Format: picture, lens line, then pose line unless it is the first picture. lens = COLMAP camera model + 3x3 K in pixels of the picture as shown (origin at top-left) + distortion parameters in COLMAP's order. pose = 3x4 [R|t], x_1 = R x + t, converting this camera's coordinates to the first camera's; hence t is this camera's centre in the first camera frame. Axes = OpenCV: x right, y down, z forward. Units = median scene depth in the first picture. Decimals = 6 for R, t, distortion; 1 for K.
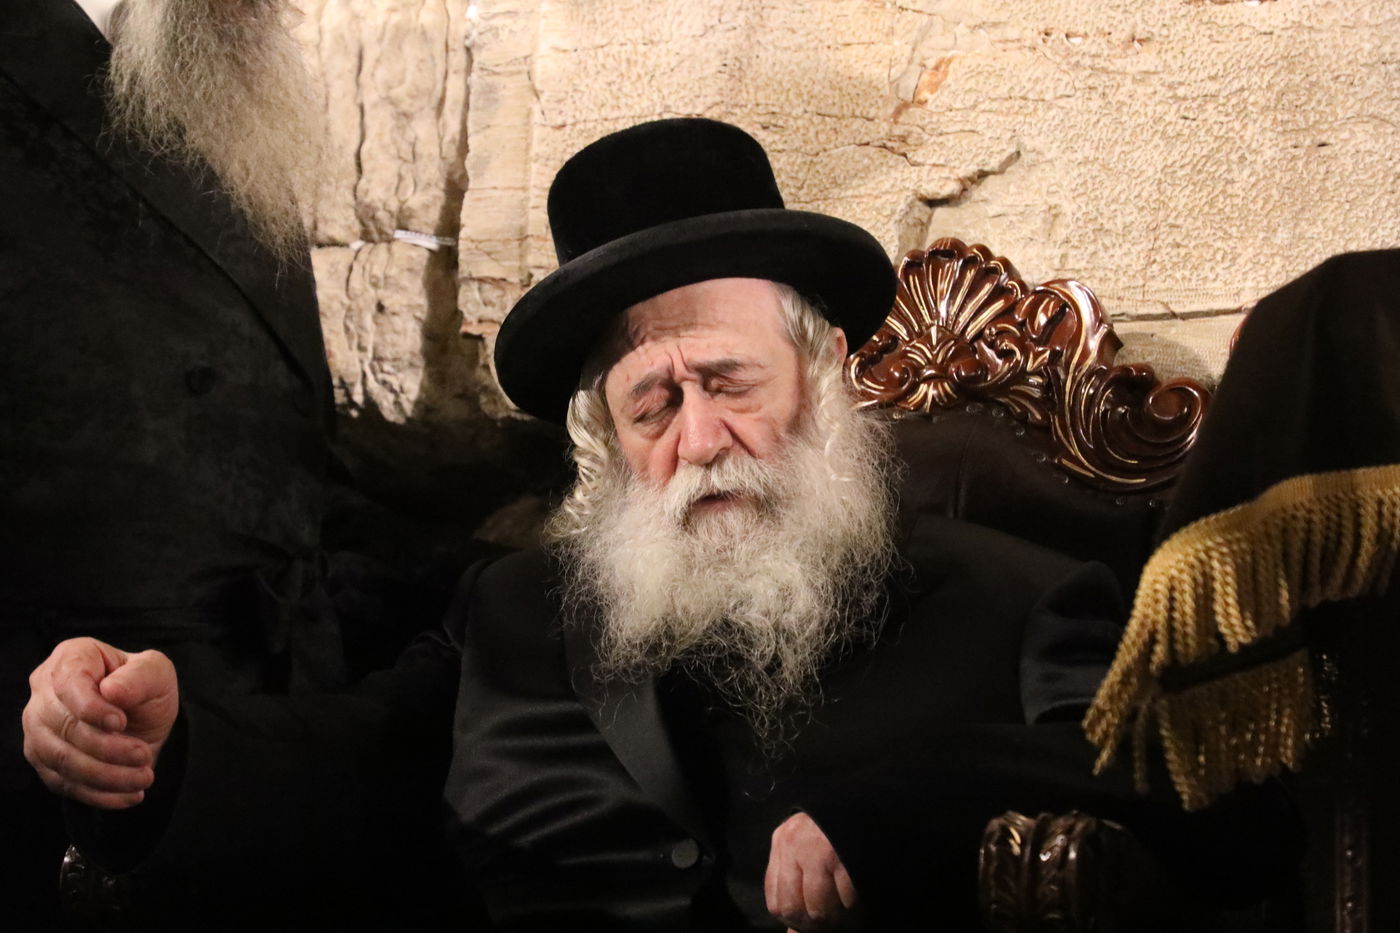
lens RADIAL K [[3524.3, 0, 691.0], [0, 3524.3, 460.9], [0, 0, 1]] dist [0.544386, 0.681010]
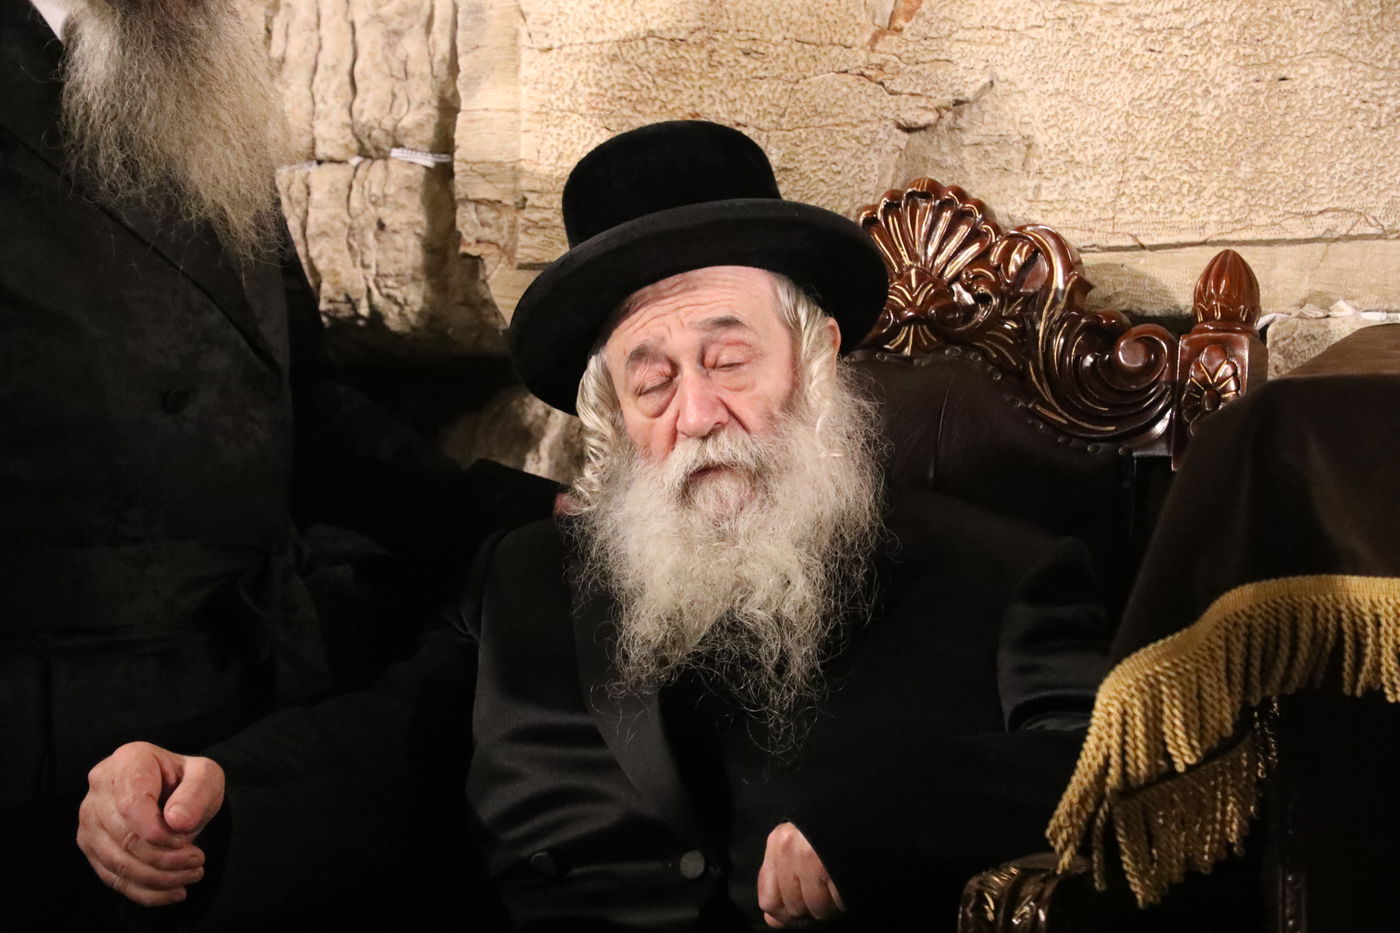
lens RADIAL K [[3606.0, 0, 700.0], [0, 3606.0, 466.5], [0, 0, 1]] dist [0.628503, 0.268444]
pose [[0.999396, -0.034551, -0.003702, 0.007560], [0.034712, 0.987747, 0.152155, -0.143382], [-0.001600, -0.152192, 0.988350, -0.065600]]
